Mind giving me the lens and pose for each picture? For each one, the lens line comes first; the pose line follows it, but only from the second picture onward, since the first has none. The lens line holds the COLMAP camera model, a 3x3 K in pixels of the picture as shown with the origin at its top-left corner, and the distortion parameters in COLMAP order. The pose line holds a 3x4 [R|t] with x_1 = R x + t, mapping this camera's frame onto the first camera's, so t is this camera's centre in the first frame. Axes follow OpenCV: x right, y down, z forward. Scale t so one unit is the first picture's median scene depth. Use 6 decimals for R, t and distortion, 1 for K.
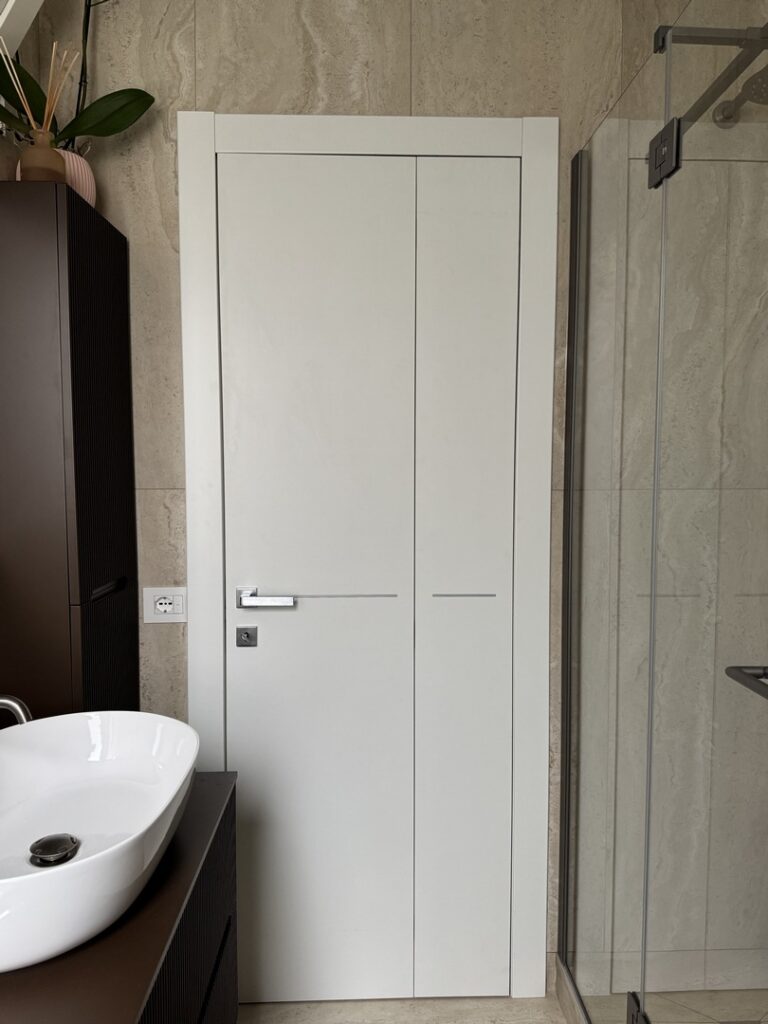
lens RADIAL K [[733.6, 0, 384.0], [0, 733.6, 512.0], [0, 0, 1]] dist [0.019856, -0.036124]
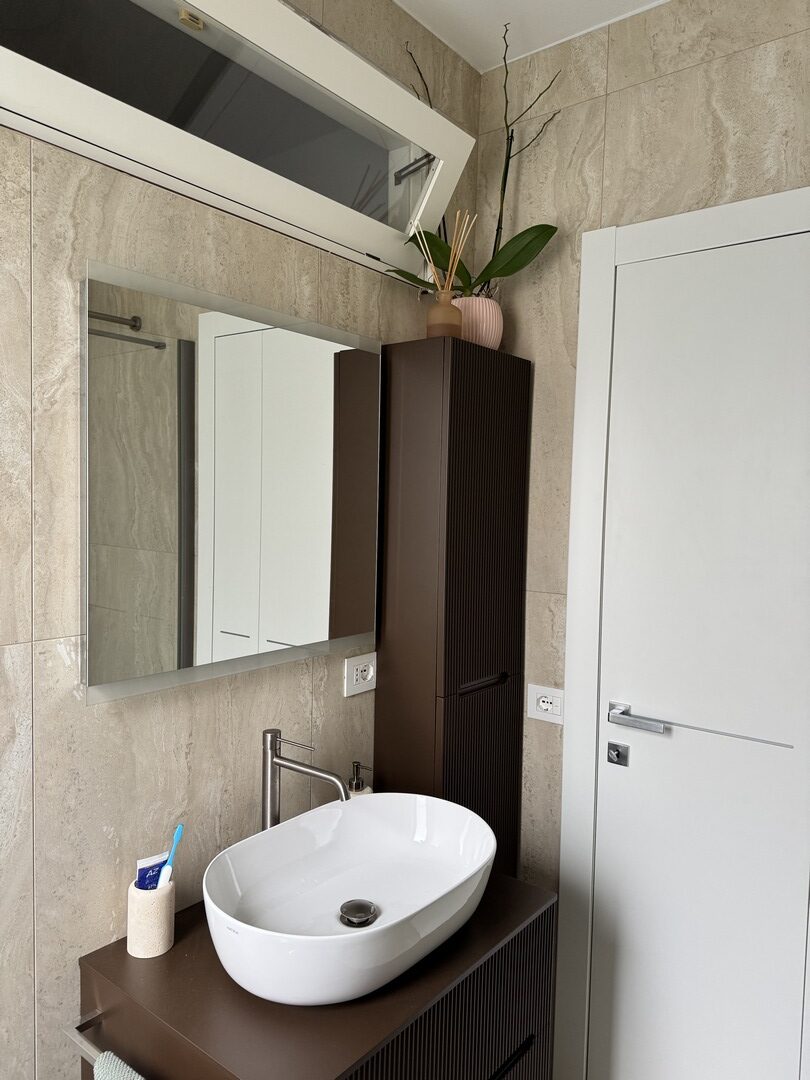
lens RADIAL K [[755.4, 0, 402.0], [0, 755.4, 532.2], [0, 0, 1]] dist [0.075322, -0.112998]
pose [[0.756050, 0.046823, -0.652837, 0.247145], [-0.070577, 0.997454, -0.010196, -0.093753], [0.650697, 0.053784, 0.757430, 0.039567]]
